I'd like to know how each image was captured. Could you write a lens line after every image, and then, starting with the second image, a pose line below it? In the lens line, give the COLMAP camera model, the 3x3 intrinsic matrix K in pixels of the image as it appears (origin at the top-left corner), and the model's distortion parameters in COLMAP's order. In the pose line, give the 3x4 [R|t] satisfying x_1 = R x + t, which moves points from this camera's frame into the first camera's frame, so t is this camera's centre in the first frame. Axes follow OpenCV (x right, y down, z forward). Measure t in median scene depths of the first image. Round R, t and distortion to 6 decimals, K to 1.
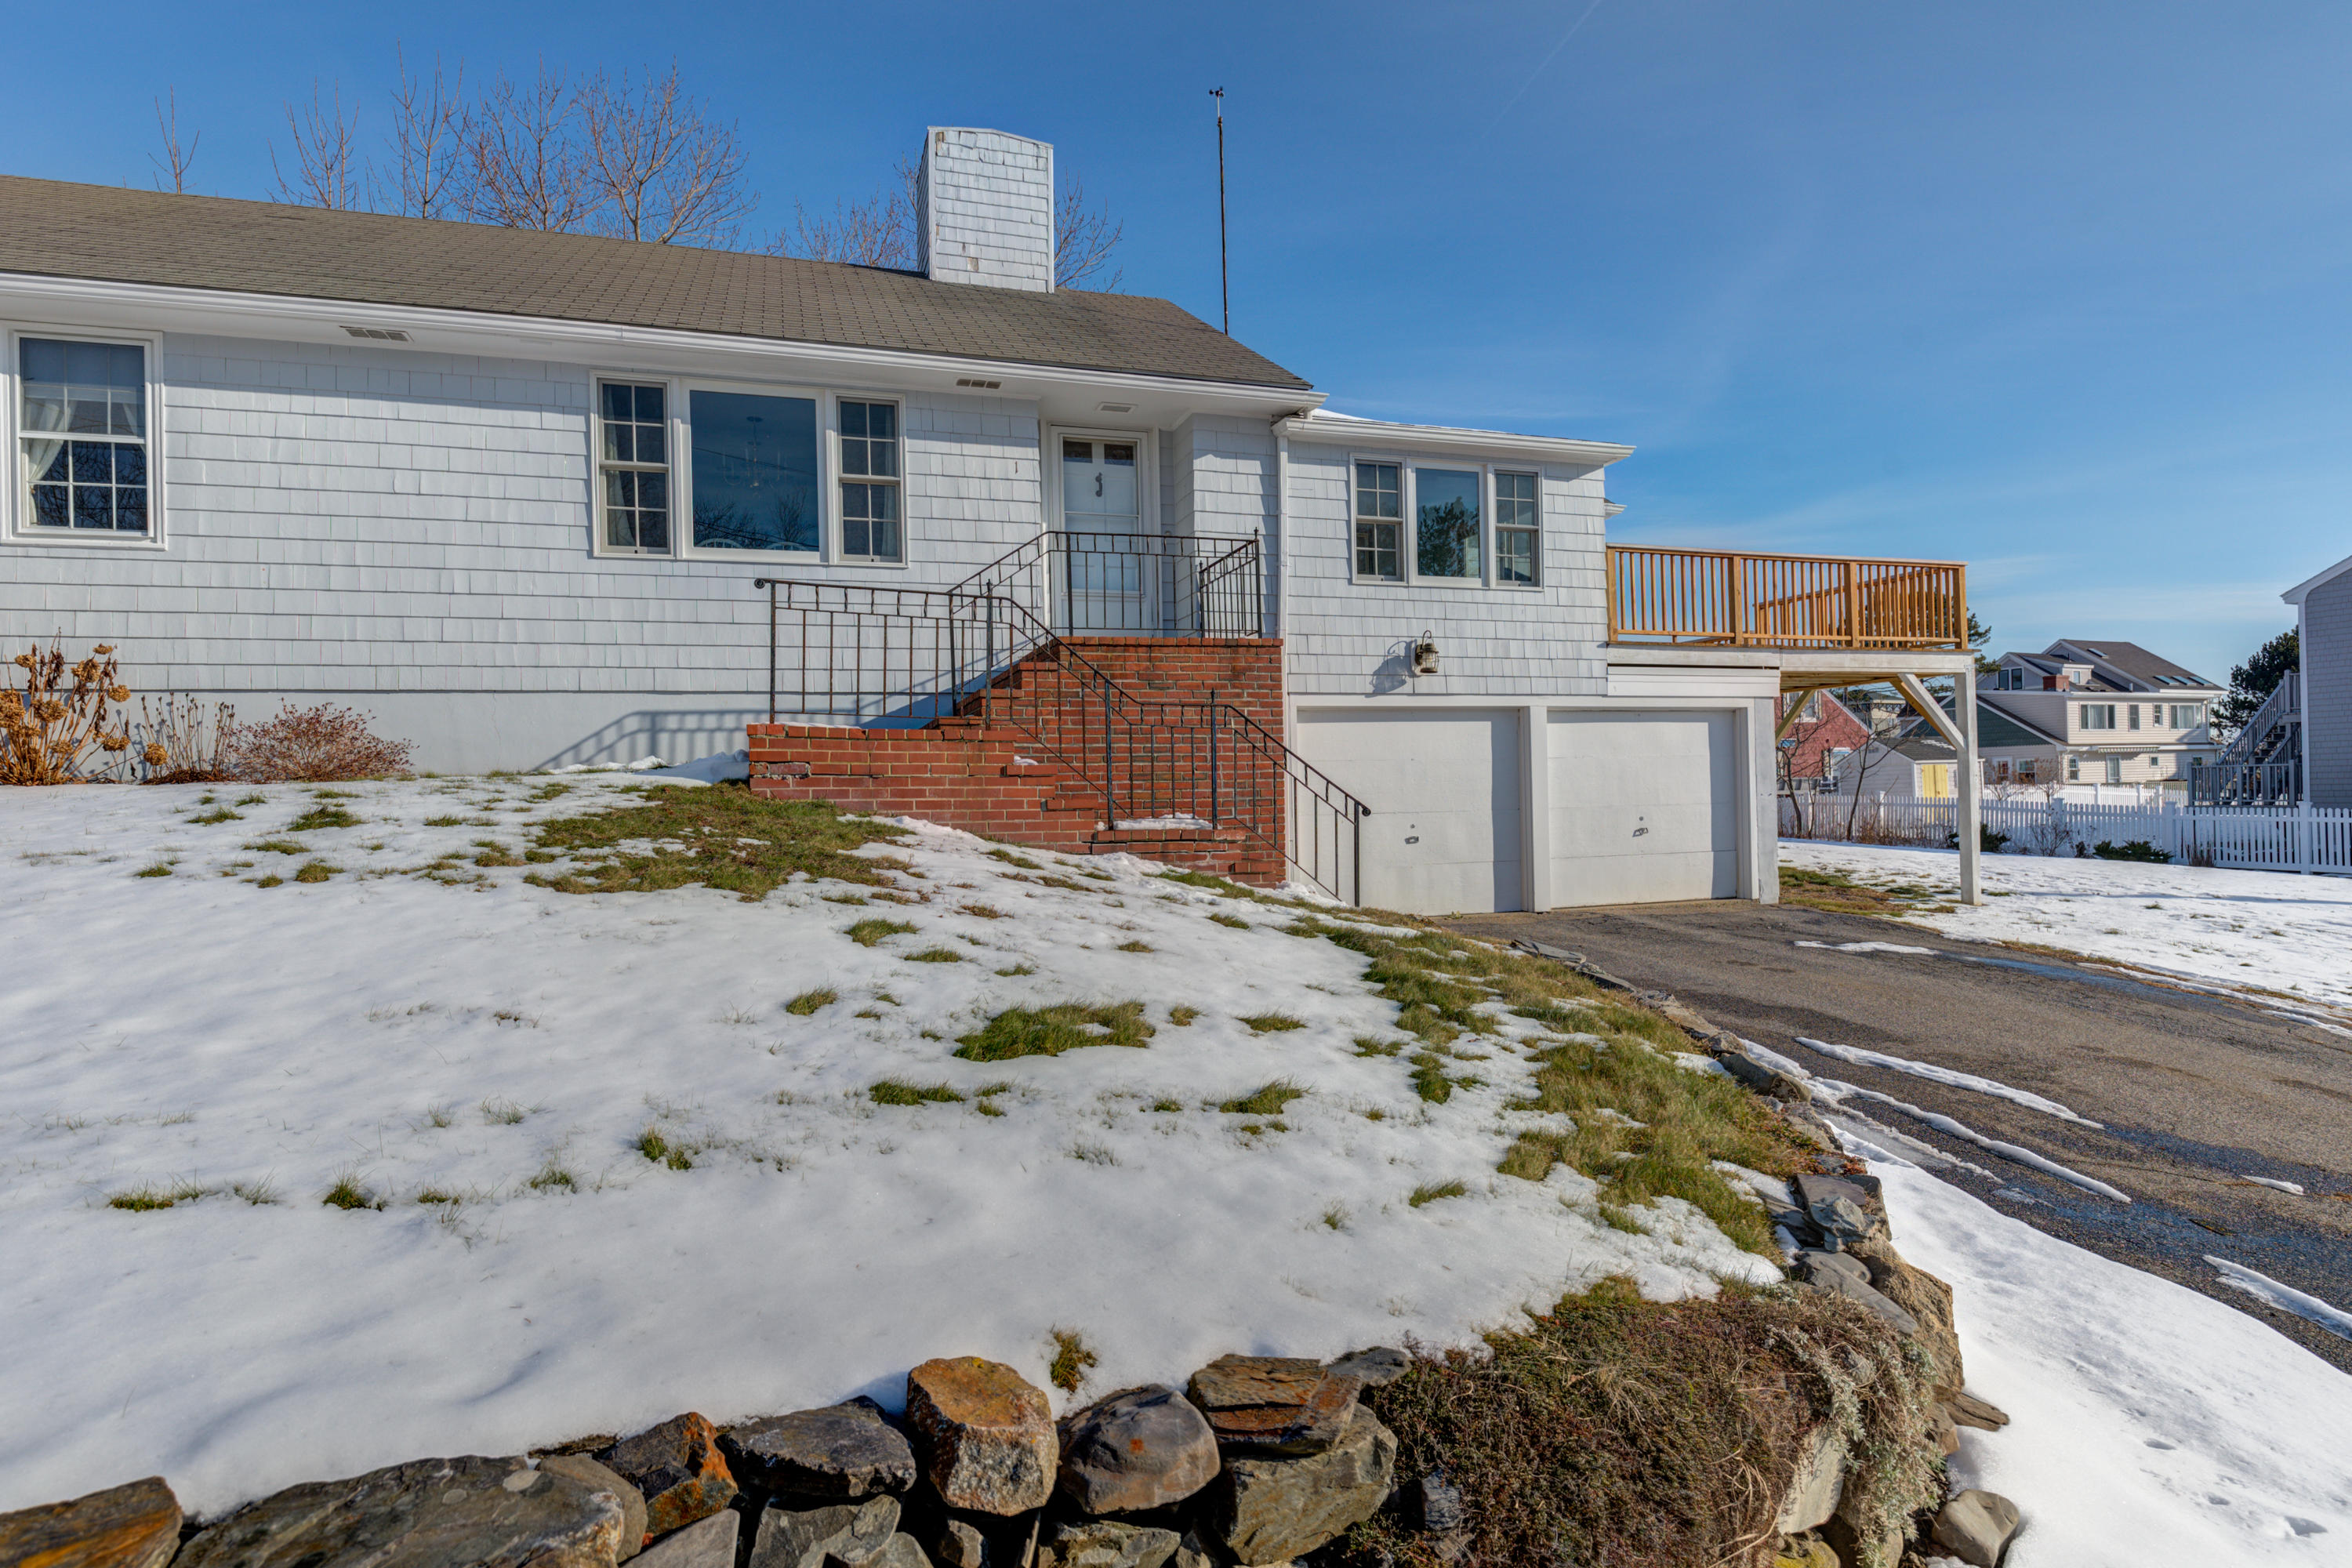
lens RADIAL K [[1197.5, 0, 1175.8], [0, 1197.5, 786.7], [0, 0, 1]] dist [-0.002104, -0.000953]
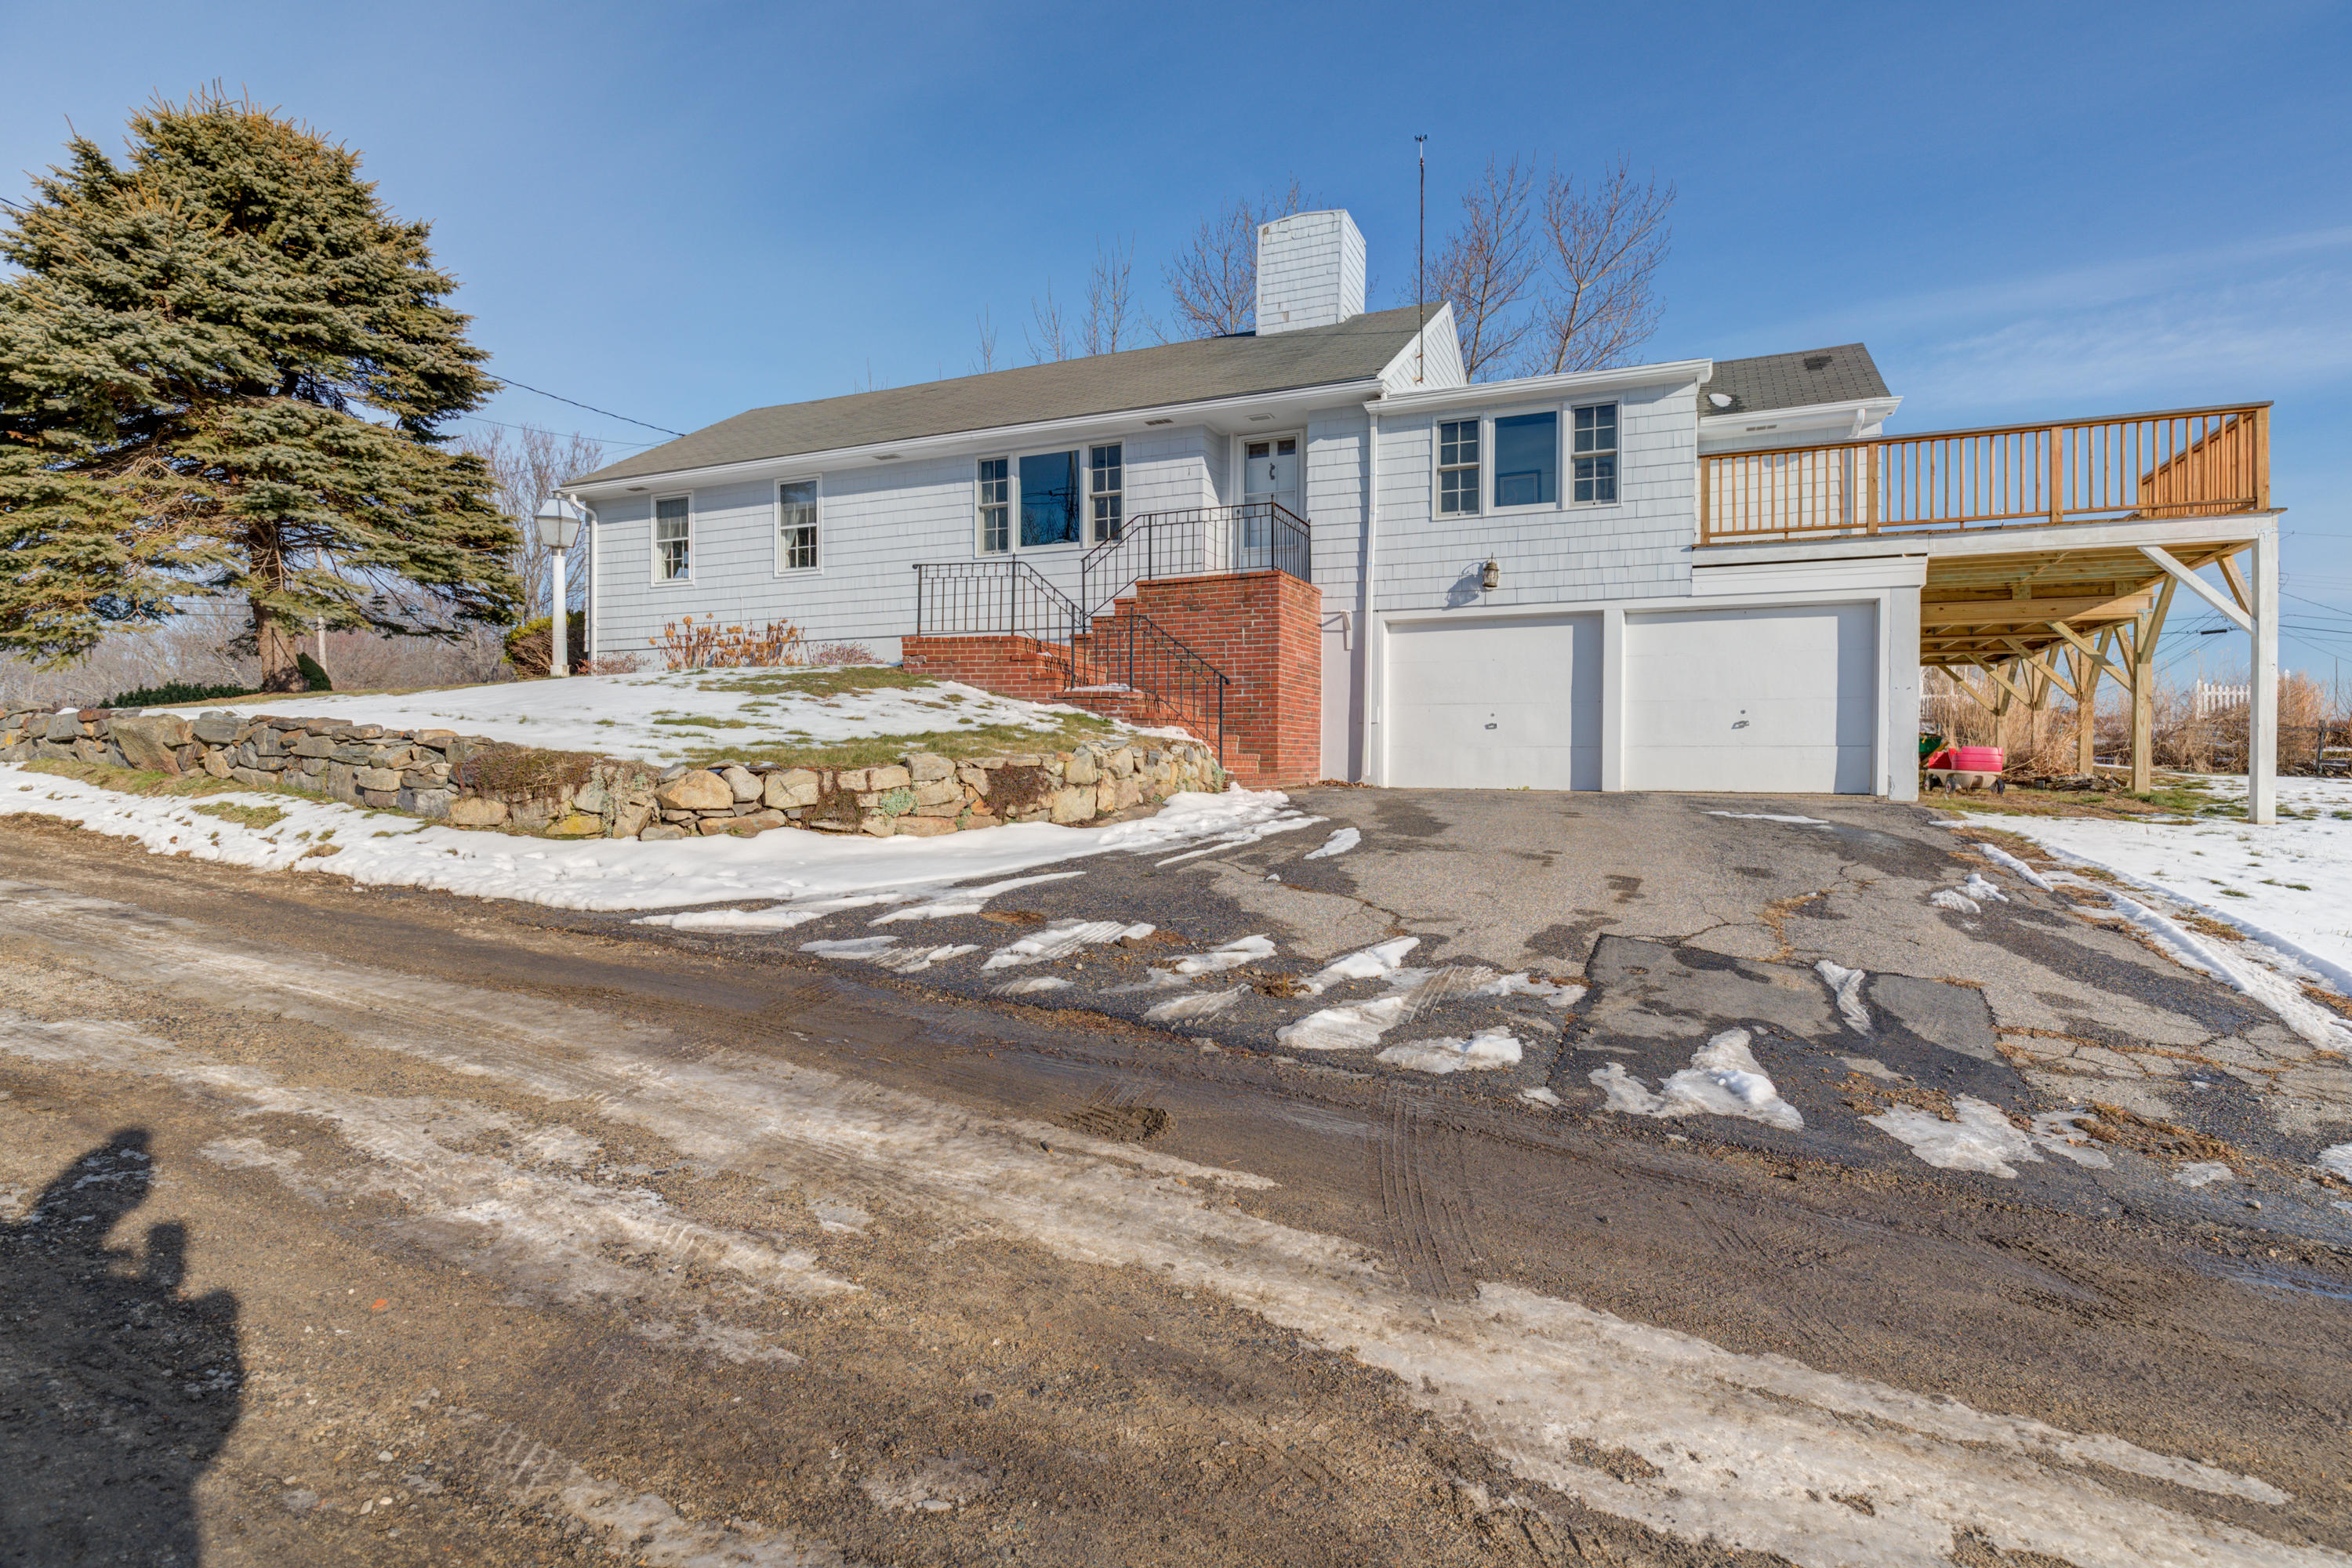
lens RADIAL K [[1142.6, 0, 1175.9], [0, 1142.6, 768.4], [0, 0, 1]] dist [-0.003078, -0.000644]
pose [[0.748433, 0.026638, -0.662675, 0.745590], [-0.019720, 0.999645, 0.017911, 0.074593], [0.662917, -0.000337, 0.748693, -0.081307]]
